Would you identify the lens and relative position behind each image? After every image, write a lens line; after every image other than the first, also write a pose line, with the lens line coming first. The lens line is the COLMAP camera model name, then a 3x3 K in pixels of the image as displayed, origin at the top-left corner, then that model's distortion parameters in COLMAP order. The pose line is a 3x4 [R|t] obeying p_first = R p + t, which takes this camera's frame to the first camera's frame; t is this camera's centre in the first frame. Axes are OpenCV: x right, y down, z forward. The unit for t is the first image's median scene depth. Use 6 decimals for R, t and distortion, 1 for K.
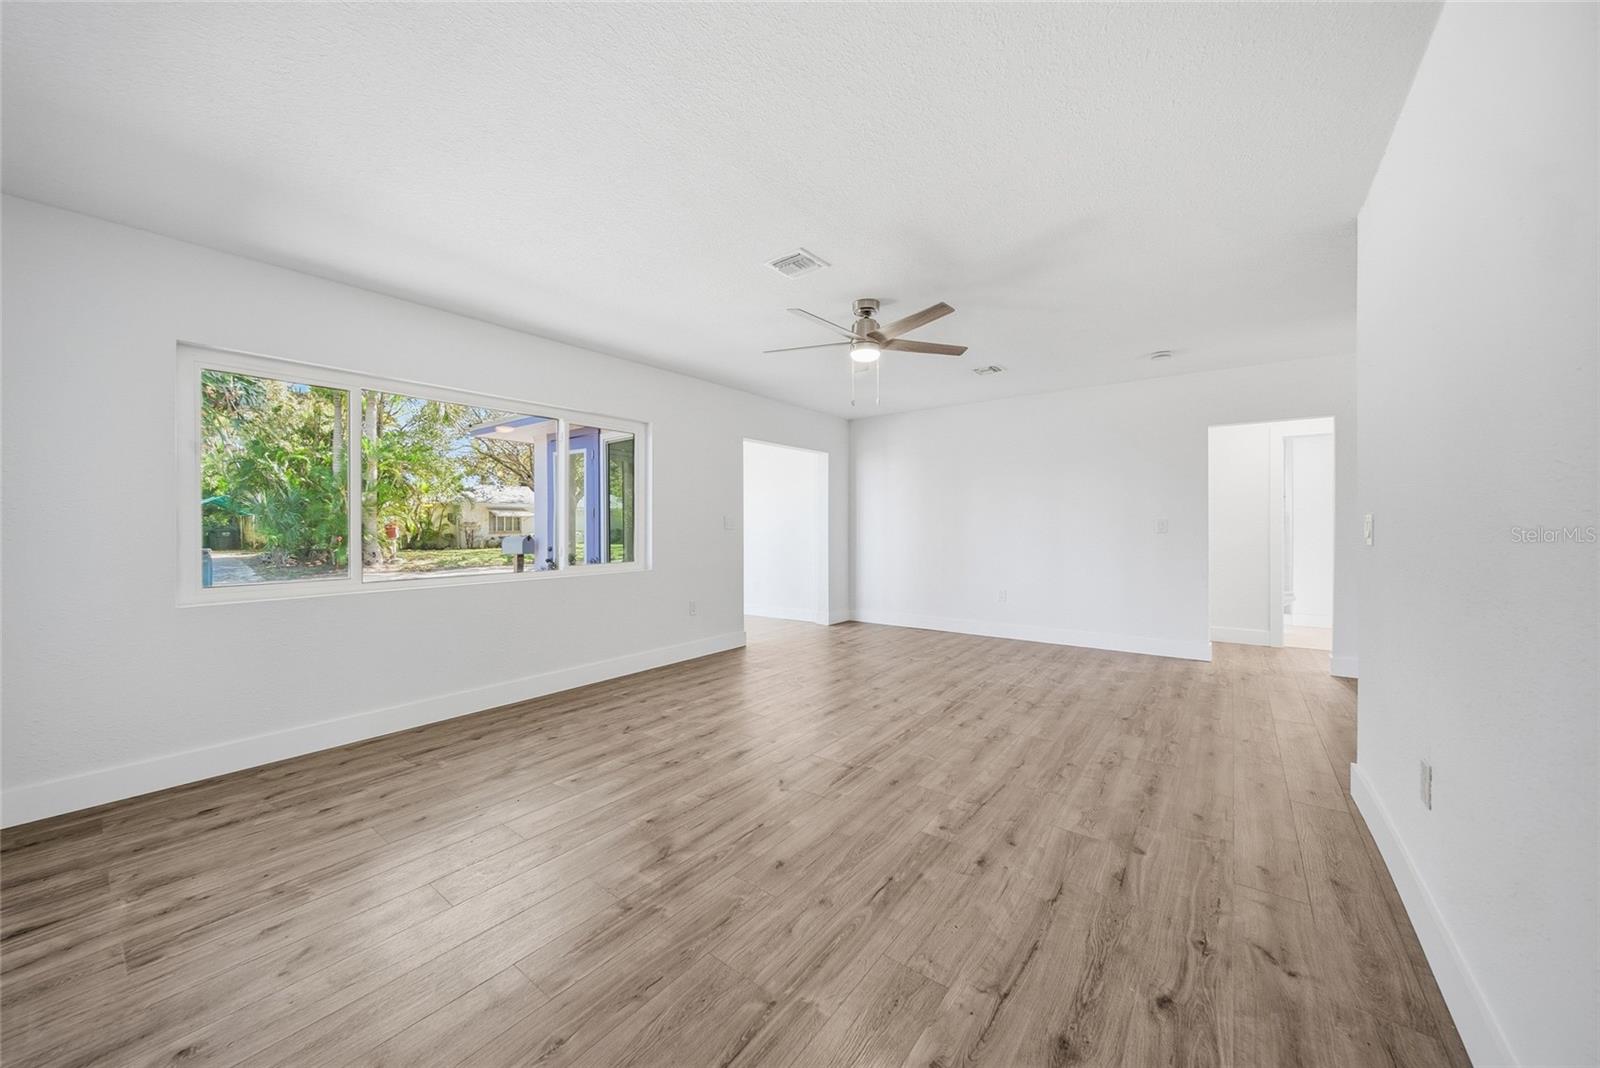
lens RADIAL K [[562.6, 0, 795.0], [0, 562.6, 532.1], [0, 0, 1]] dist [-0.000609, -0.000092]
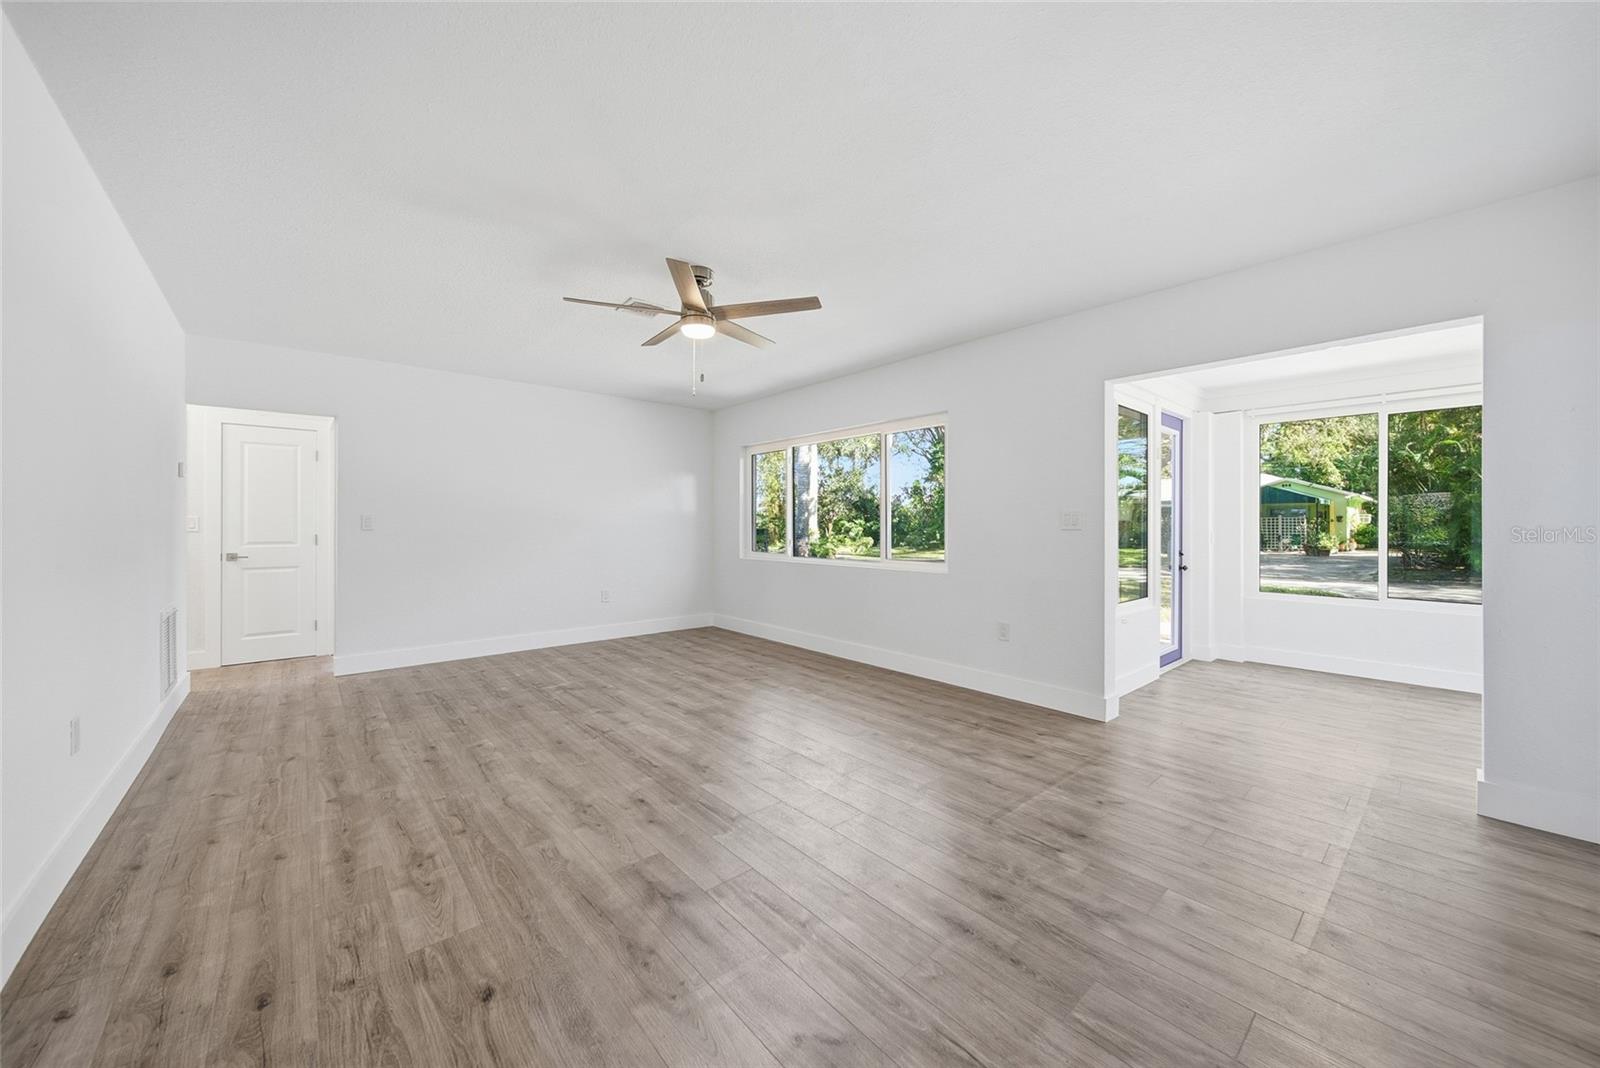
lens RADIAL K [[578.2, 0, 797.2], [0, 578.2, 520.0], [0, 0, 1]] dist [-0.002081, -0.000634]
pose [[-0.194269, -0.007090, -0.980923, 1.180822], [-0.011491, 0.999922, -0.004951, -0.017087], [0.980881, 0.010310, -0.194335, 1.601196]]
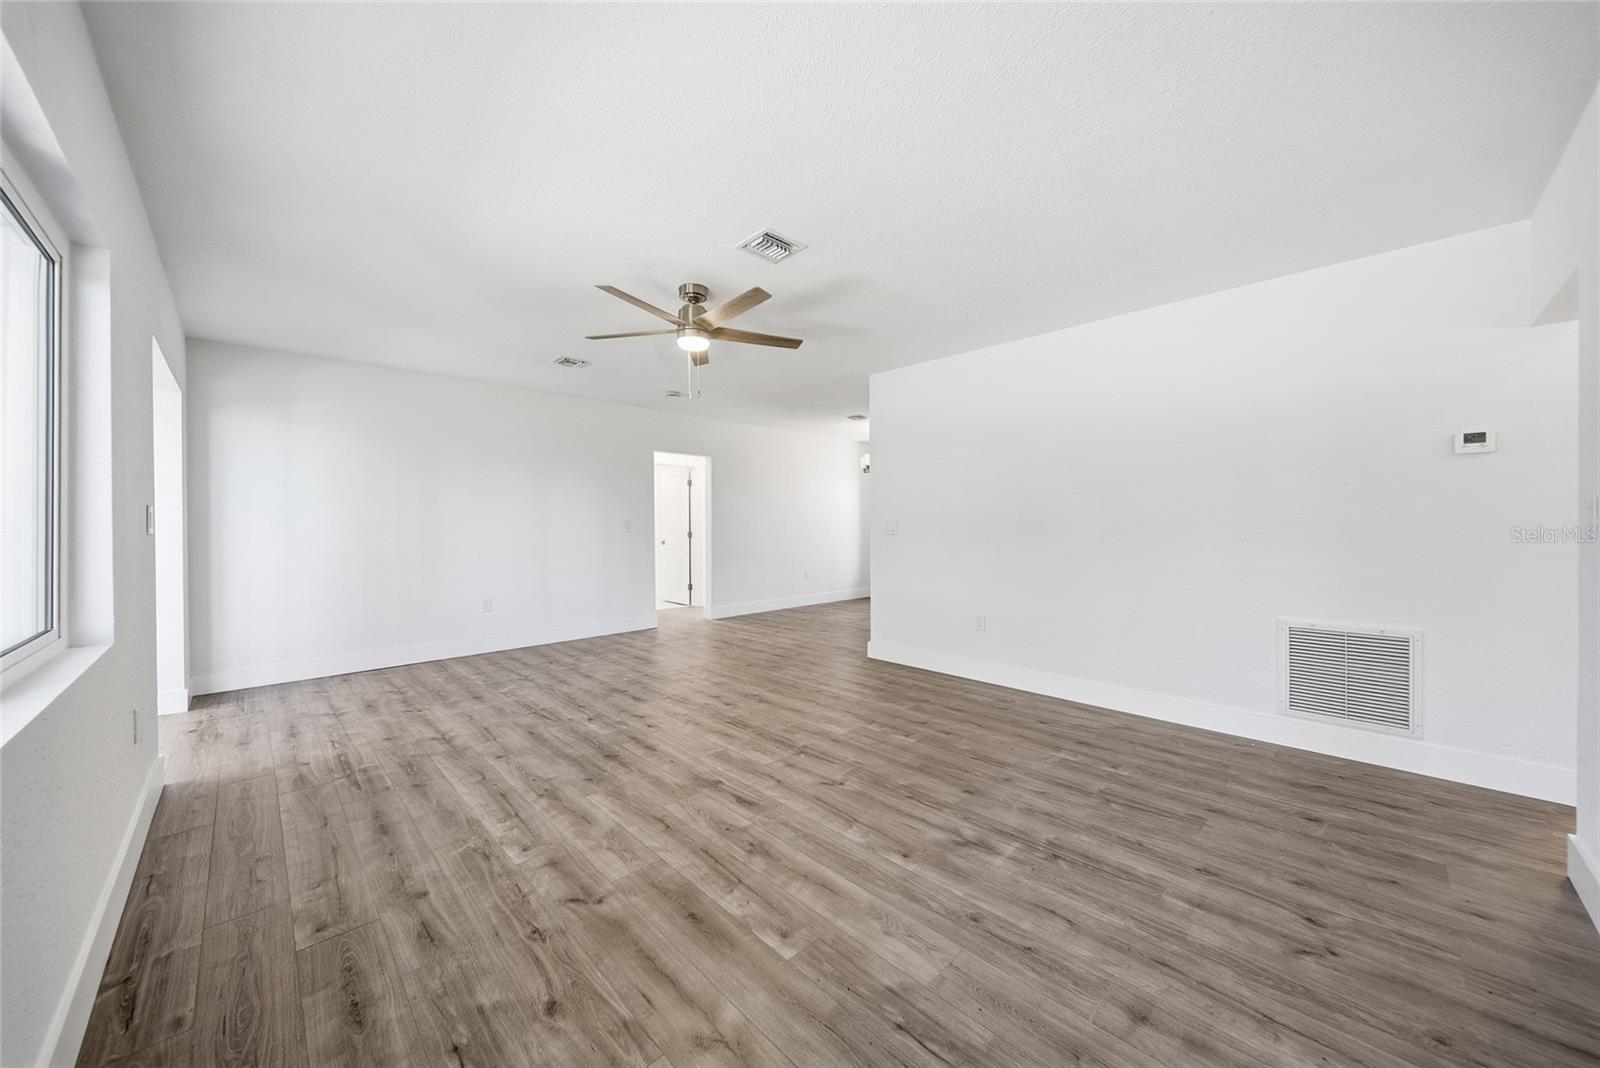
lens RADIAL K [[572.9, 0, 795.0], [0, 572.9, 527.7], [0, 0, 1]] dist [-0.005706, -0.000117]
pose [[0.143259, -0.002776, 0.989681, -0.953972], [0.013860, 0.999904, 0.000799, -0.003476], [-0.989588, 0.013603, 0.143283, 0.845328]]
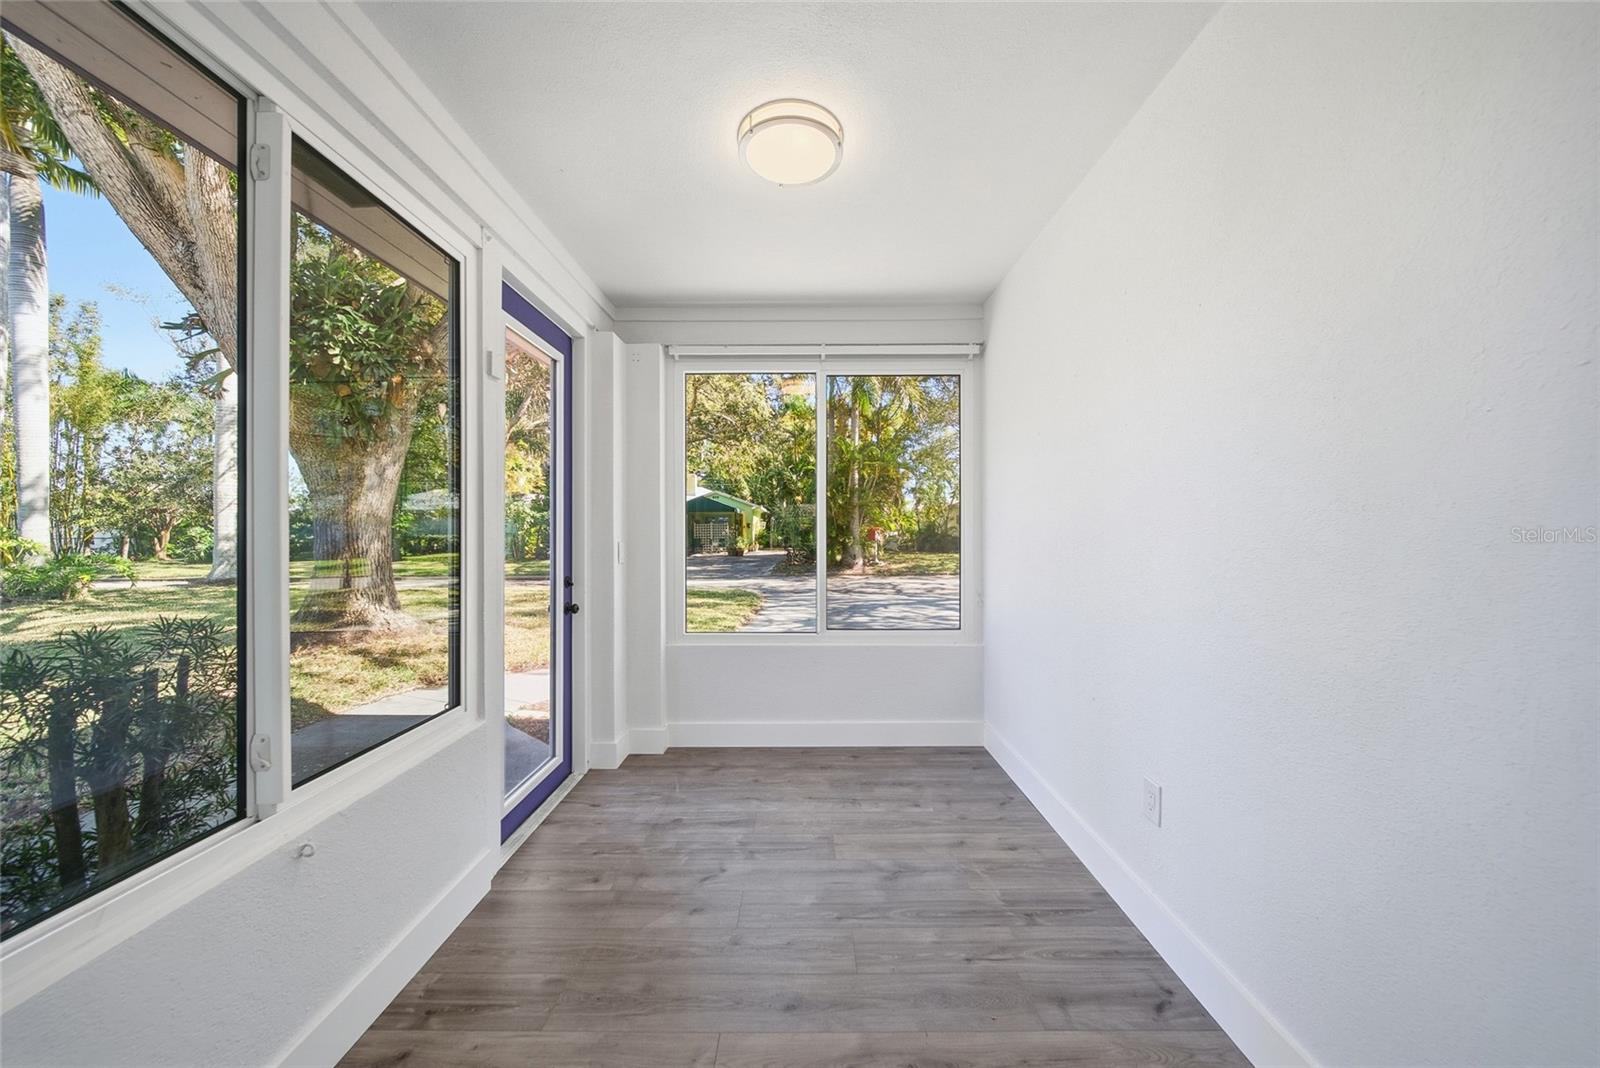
lens RADIAL K [[562.6, 0, 795.0], [0, 562.6, 532.1], [0, 0, 1]] dist [-0.000609, -0.000092]
pose [[0.604009, 0.001069, -0.796977, 0.017740], [-0.005481, 0.999981, -0.002813, -0.019581], [0.796959, 0.006068, 0.604003, 2.237214]]
